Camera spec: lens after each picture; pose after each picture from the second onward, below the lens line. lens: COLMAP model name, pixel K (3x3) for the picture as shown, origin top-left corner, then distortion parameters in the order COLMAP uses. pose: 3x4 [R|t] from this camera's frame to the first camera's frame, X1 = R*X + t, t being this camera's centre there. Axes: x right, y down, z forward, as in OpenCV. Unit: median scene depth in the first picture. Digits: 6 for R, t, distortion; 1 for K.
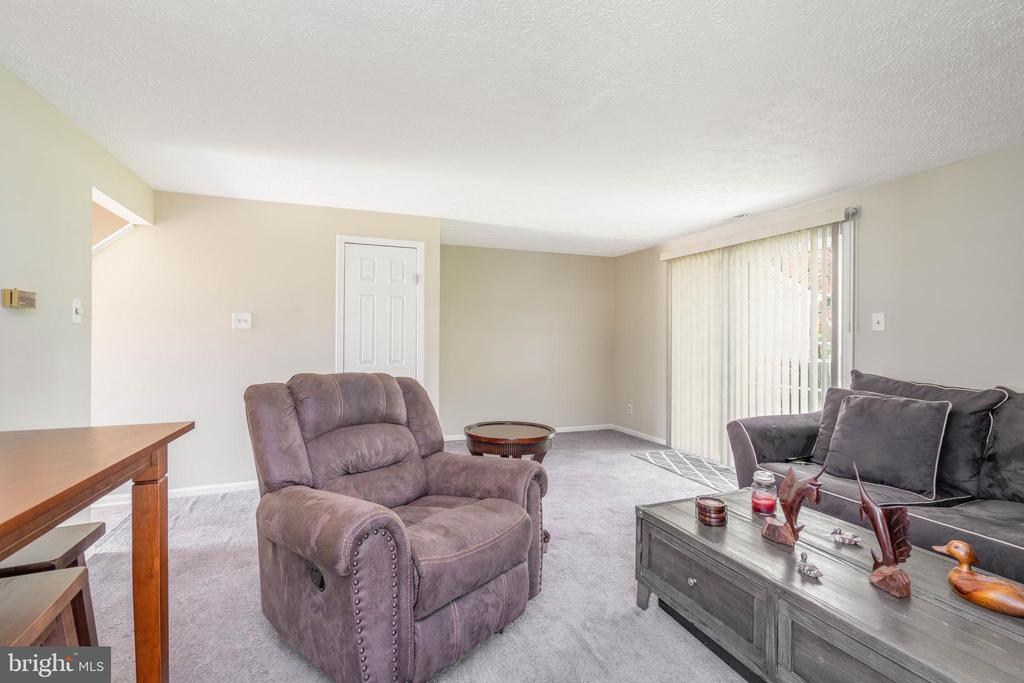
lens RADIAL K [[471.8, 0, 513.5], [0, 471.8, 341.0], [0, 0, 1]] dist [-0.006980, 0.001497]
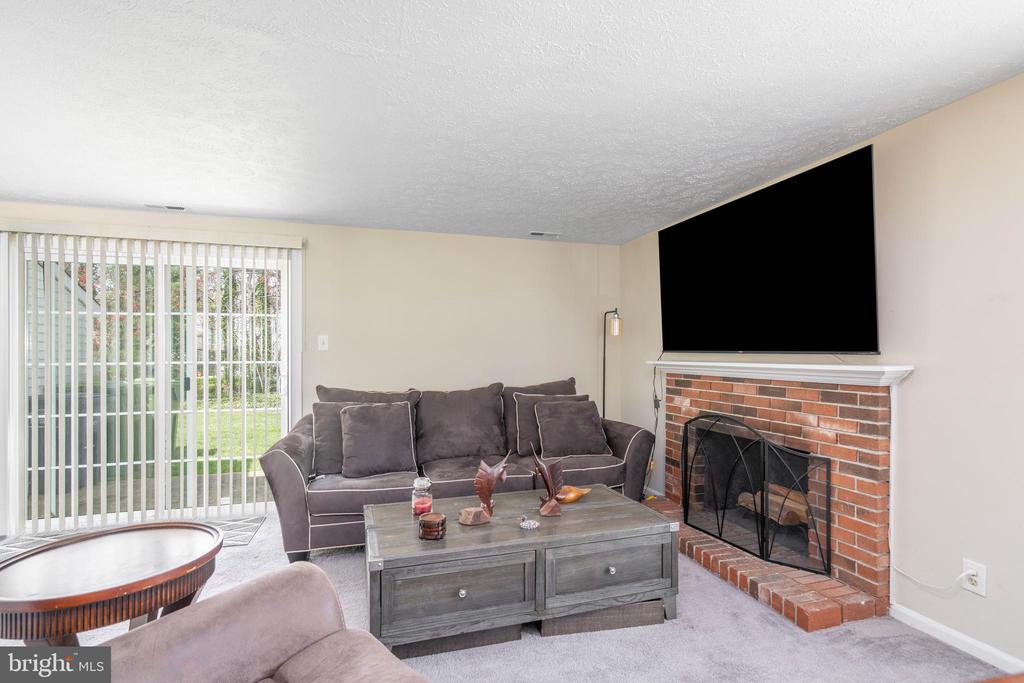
lens RADIAL K [[471.8, 0, 511.3], [0, 471.8, 351.9], [0, 0, 1]] dist [-0.006980, 0.001497]
pose [[0.039604, 0.011773, 0.999146, -0.615585], [-0.005284, 0.999919, -0.011573, -0.010143], [-0.999201, -0.004821, 0.039663, 0.789942]]
